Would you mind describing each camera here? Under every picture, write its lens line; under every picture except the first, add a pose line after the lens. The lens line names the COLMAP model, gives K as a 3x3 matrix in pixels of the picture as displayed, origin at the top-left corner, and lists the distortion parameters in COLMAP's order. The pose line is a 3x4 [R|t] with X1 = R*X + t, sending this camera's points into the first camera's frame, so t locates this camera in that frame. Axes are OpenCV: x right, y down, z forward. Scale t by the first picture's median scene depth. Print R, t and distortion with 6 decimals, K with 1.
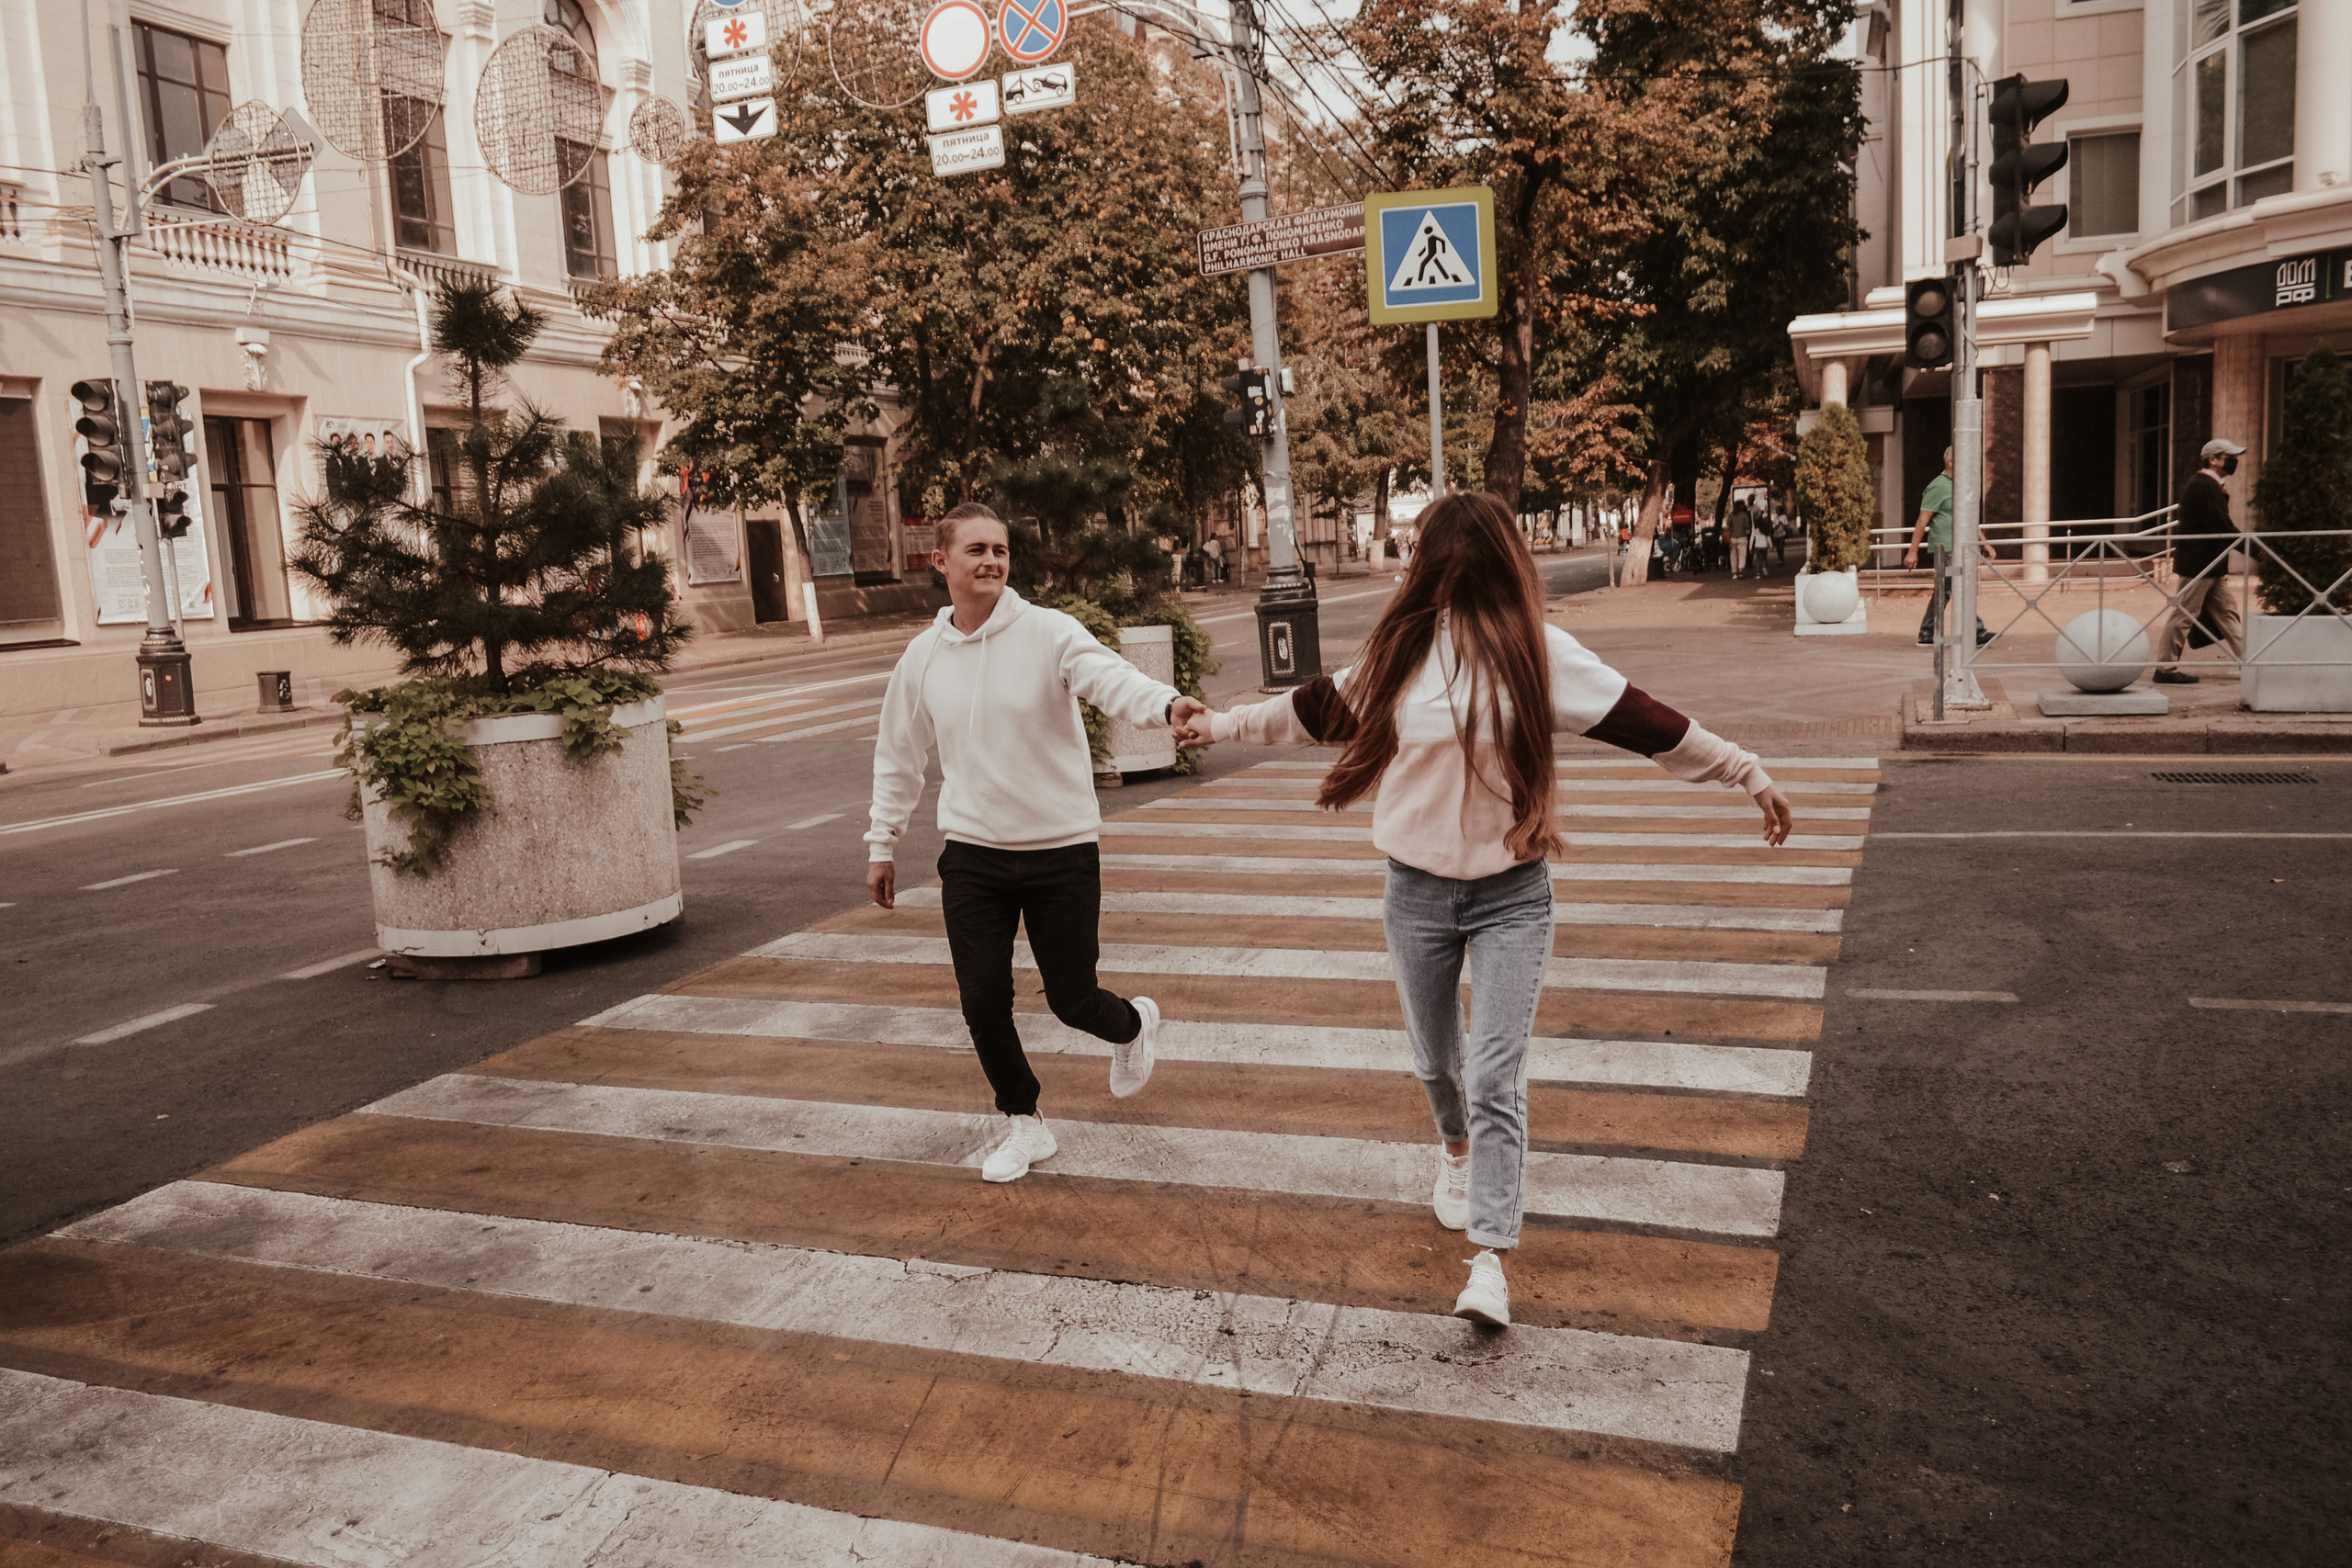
lens RADIAL K [[1878.9, 0, 1174.9], [0, 1878.9, 786.6], [0, 0, 1]] dist [-0.035327, 0.018329]
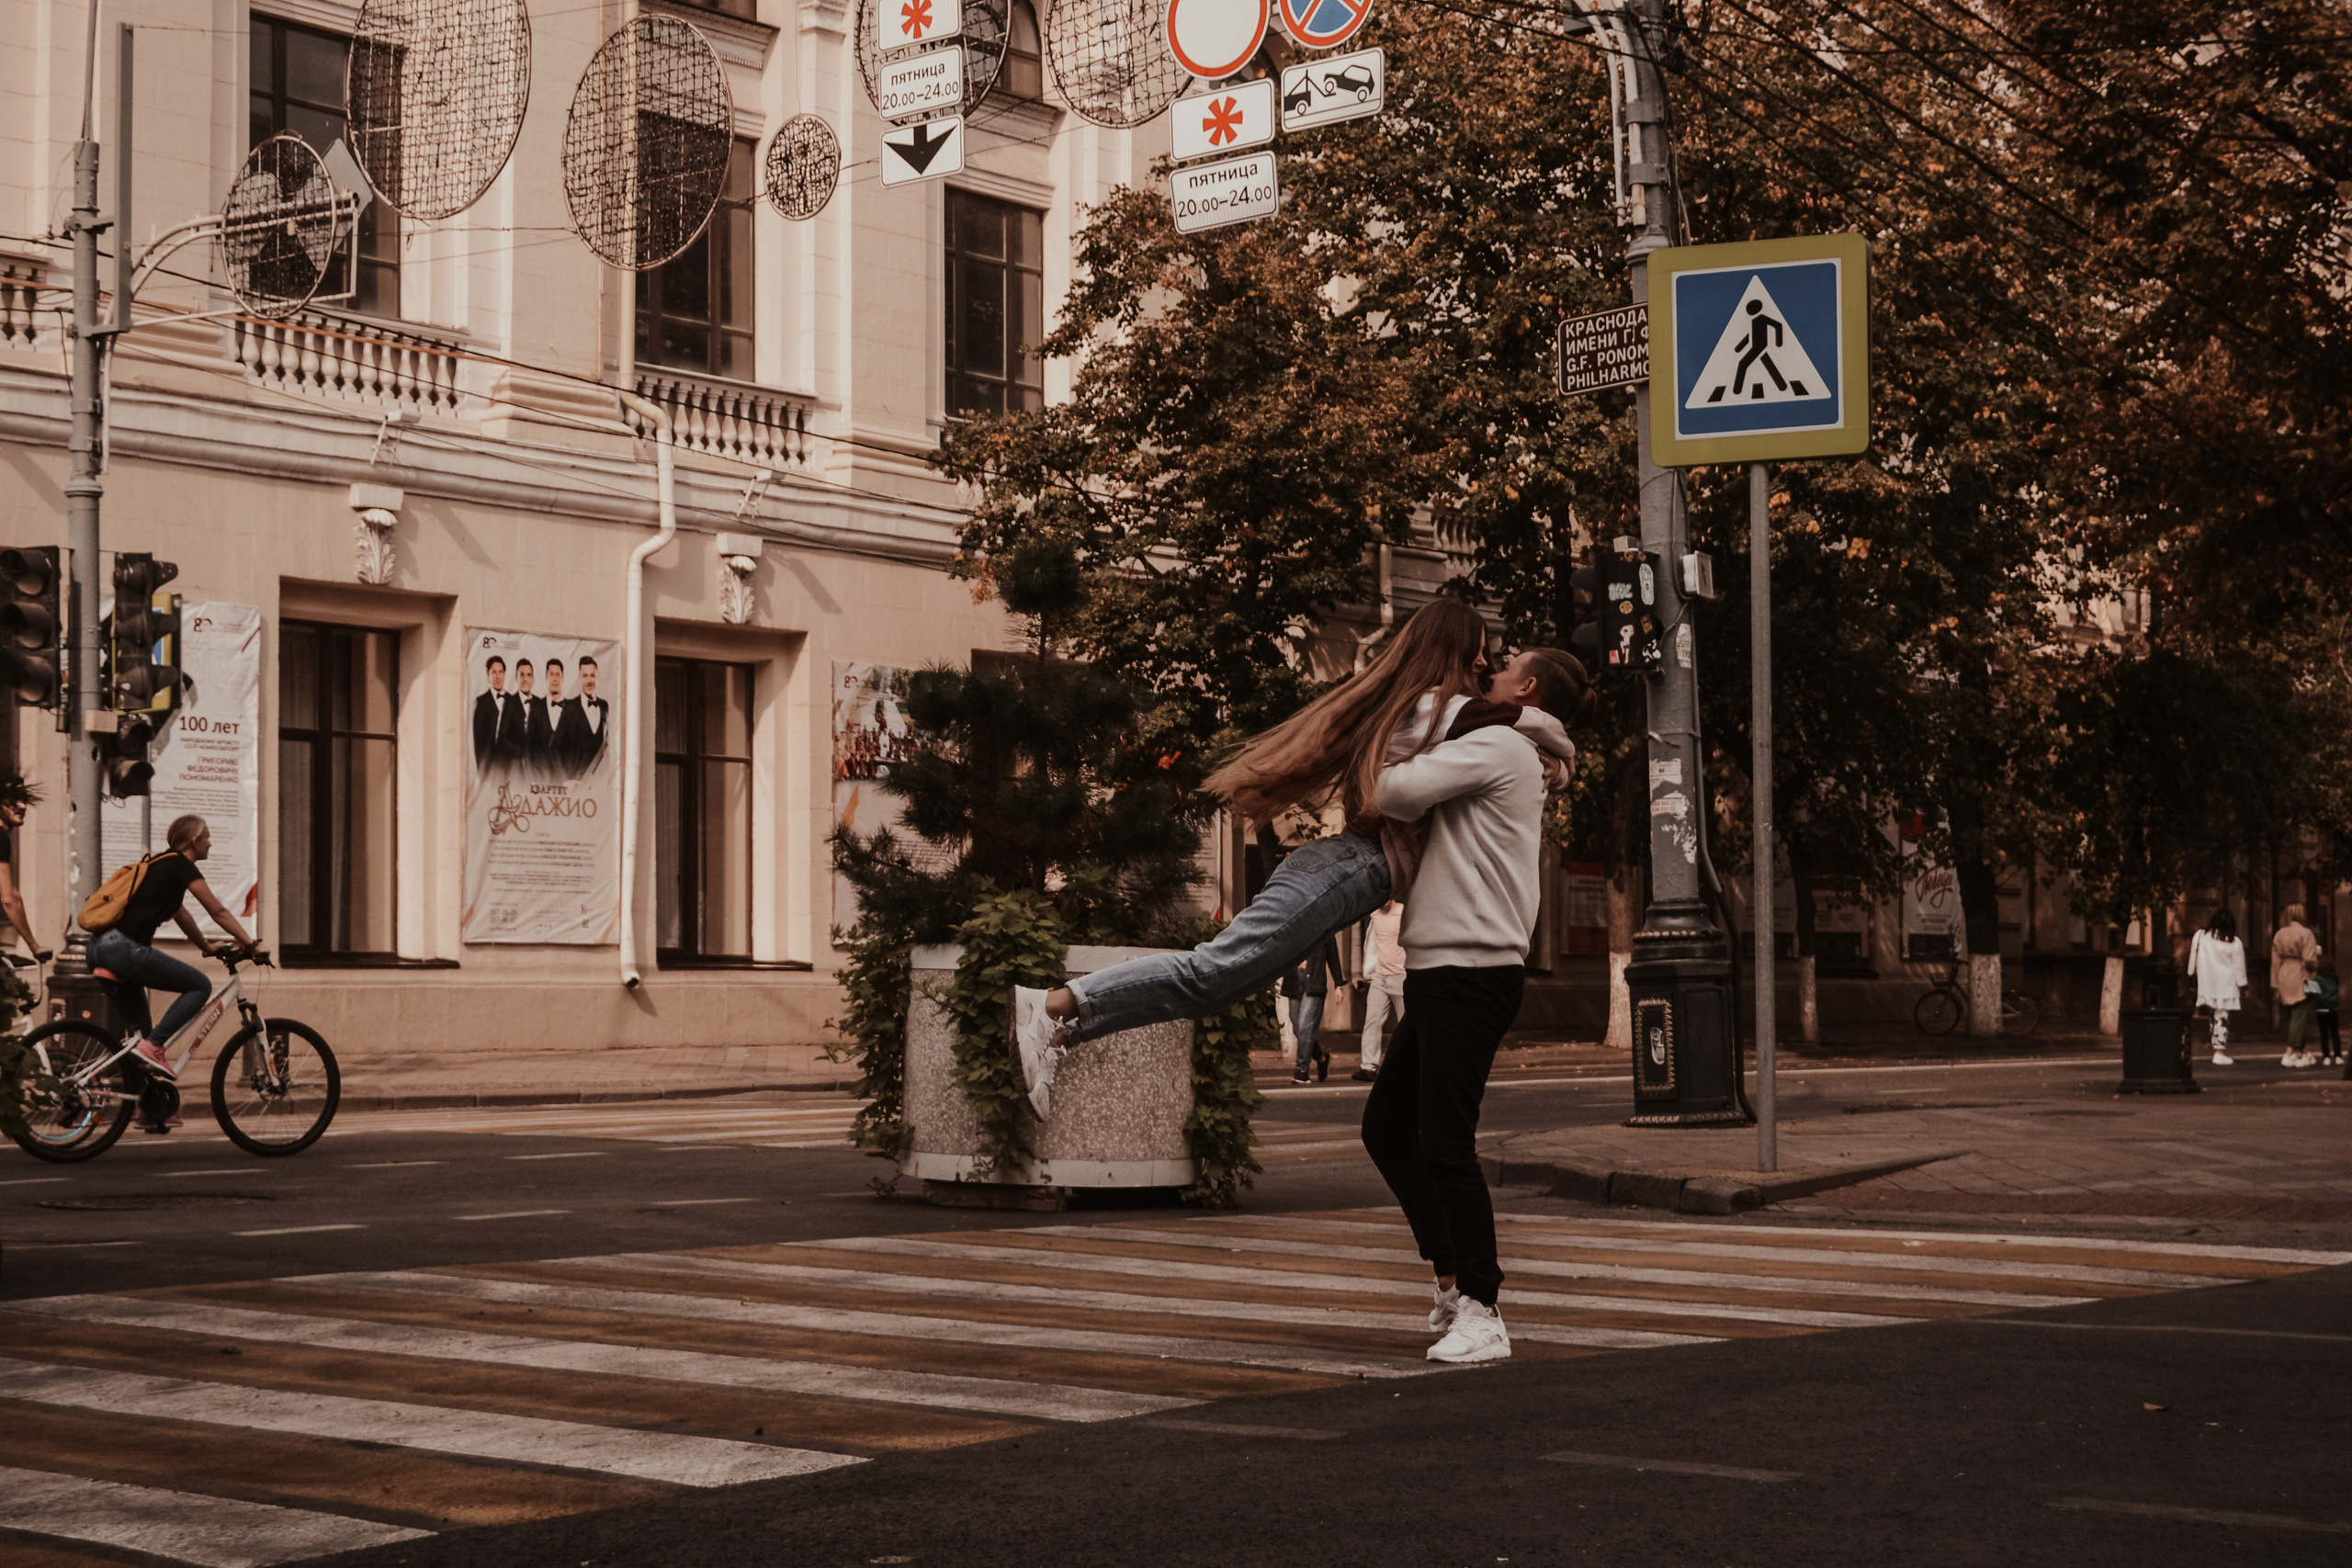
lens RADIAL K [[3609.3, 0, 1180.5], [0, 3609.3, 788.0], [0, 0, 1]] dist [-0.003315, 0.000000]
pose [[0.948639, 0.037311, -0.314153, 0.195704], [-0.090096, 0.983763, -0.155220, 0.022868], [0.303261, 0.175552, 0.936597, -0.043186]]
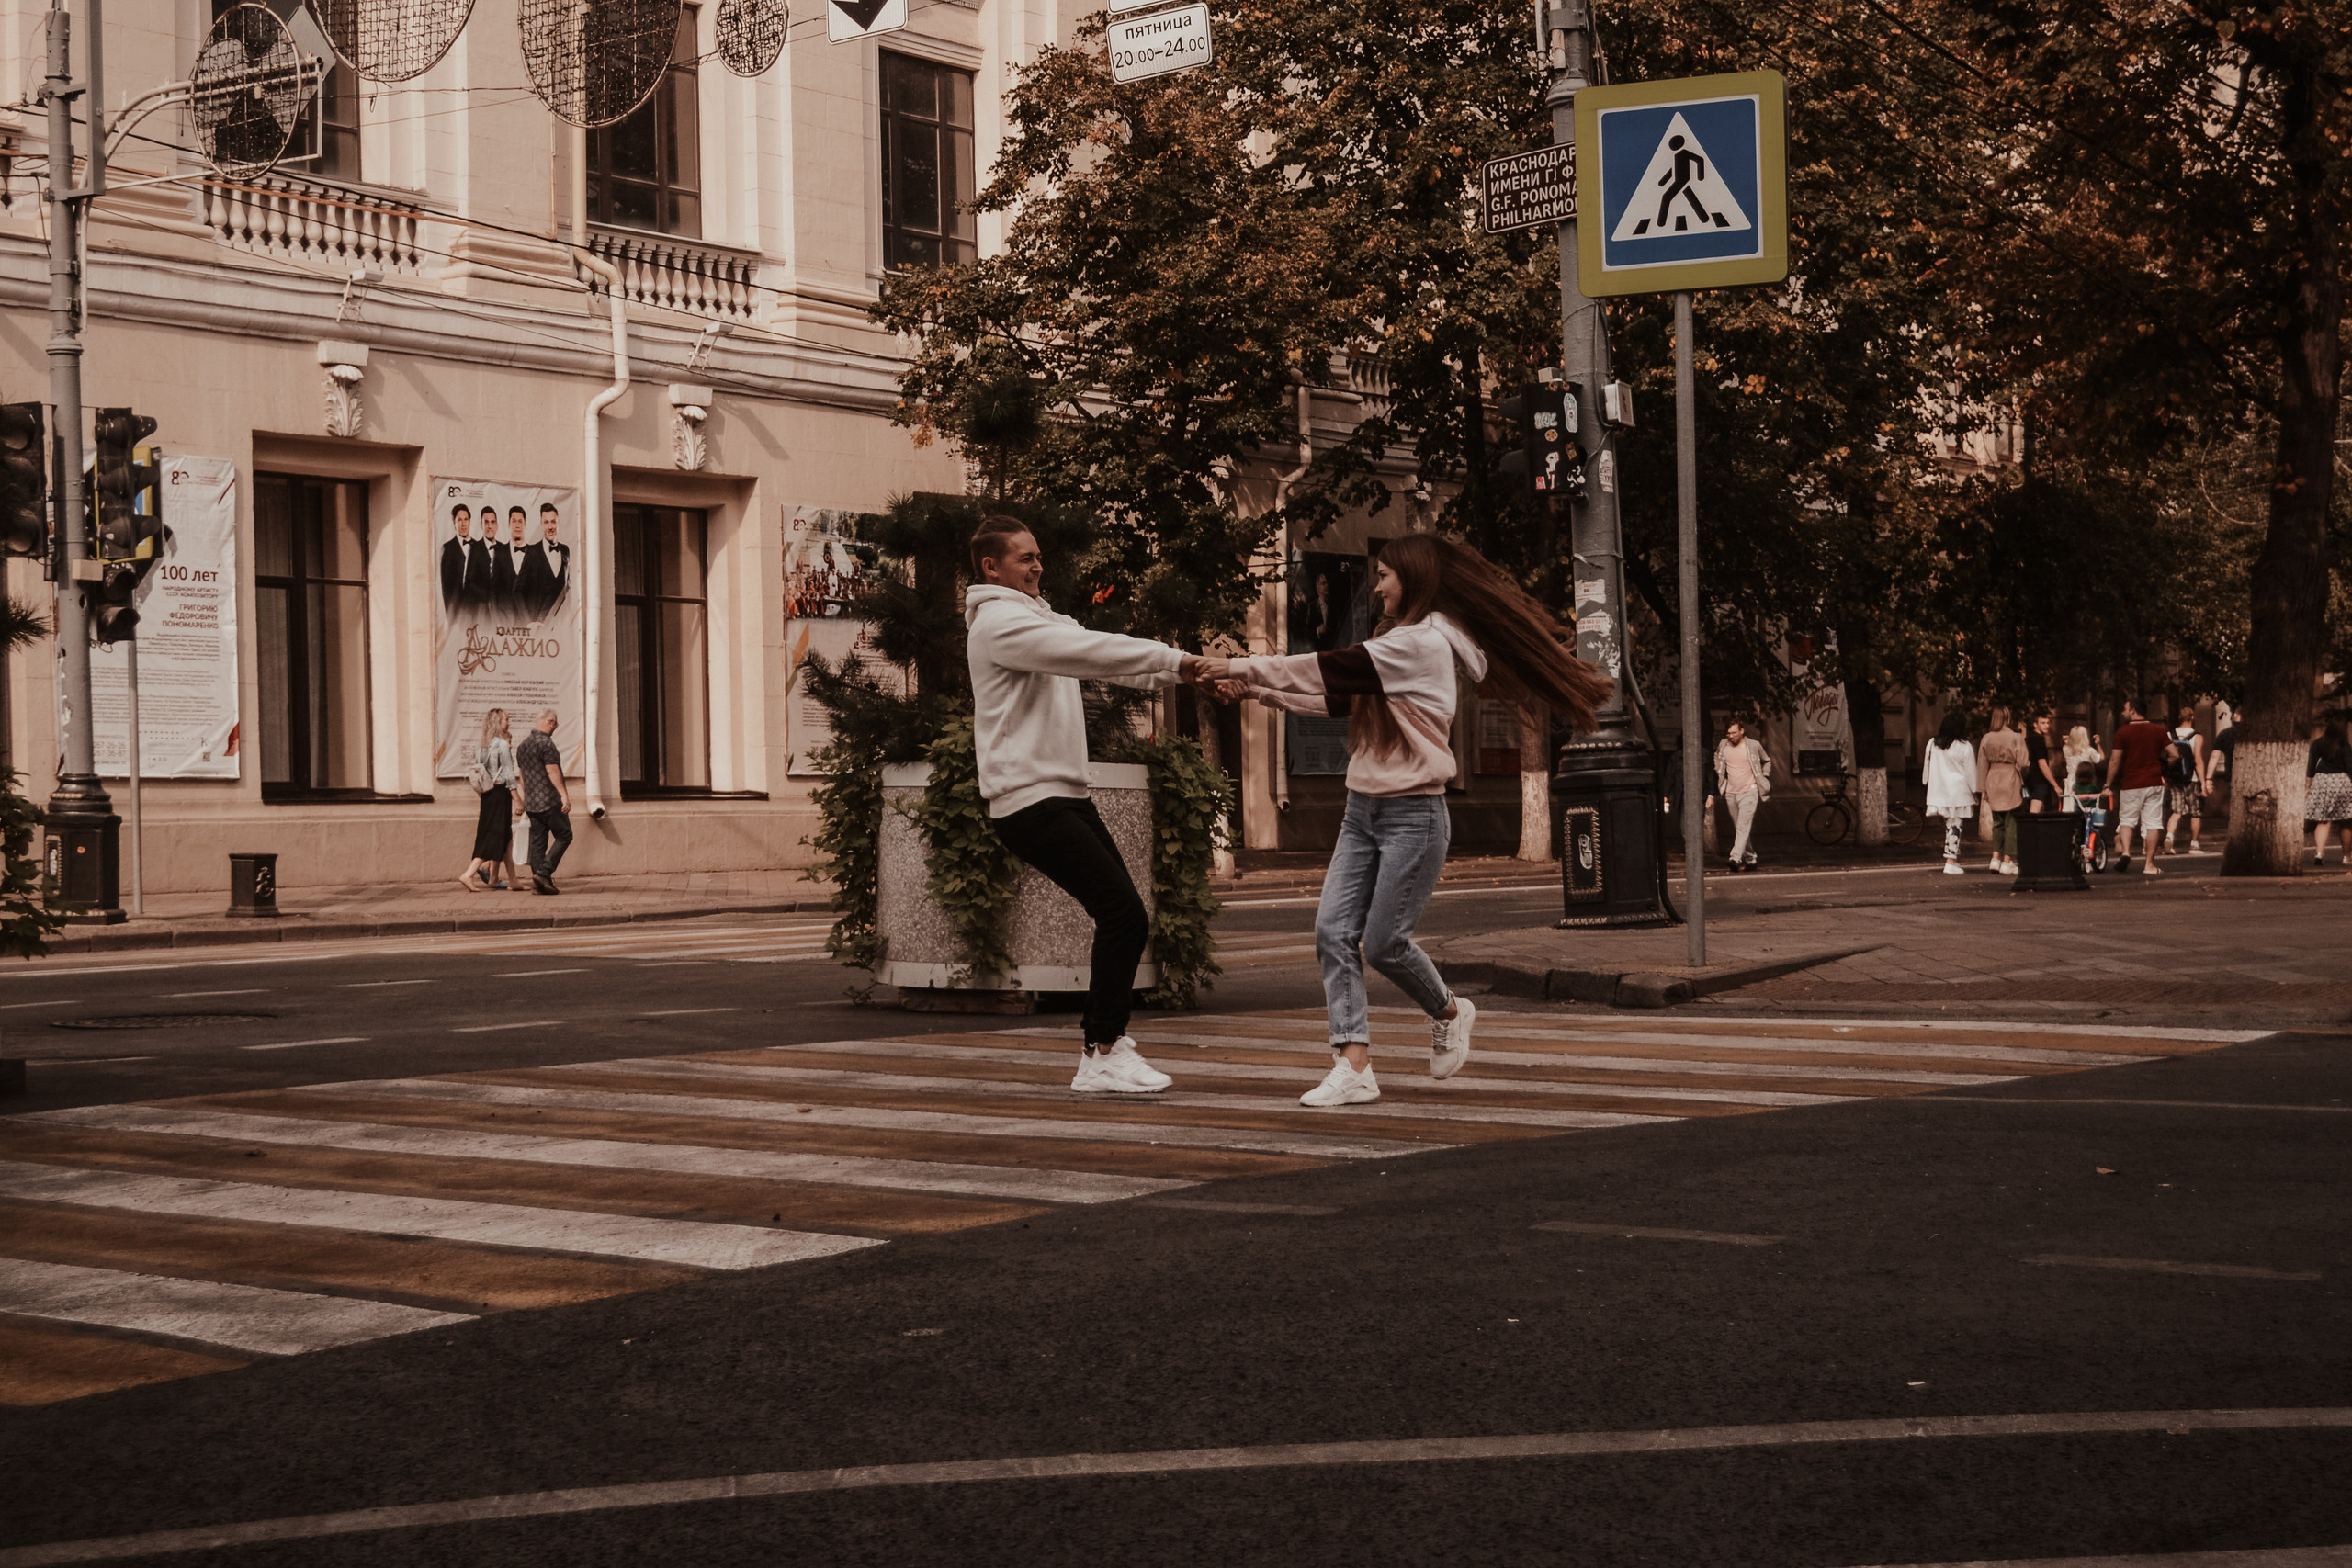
lens RADIAL K [[3408.9, 0, 1173.3], [0, 3408.9, 773.4], [0, 0, 1]] dist [-0.009404, 0.000000]
pose [[0.955304, 0.035847, -0.293443, 0.187901], [-0.072243, 0.990834, -0.114146, 0.025240], [0.286661, 0.130244, 0.949138, -0.038356]]
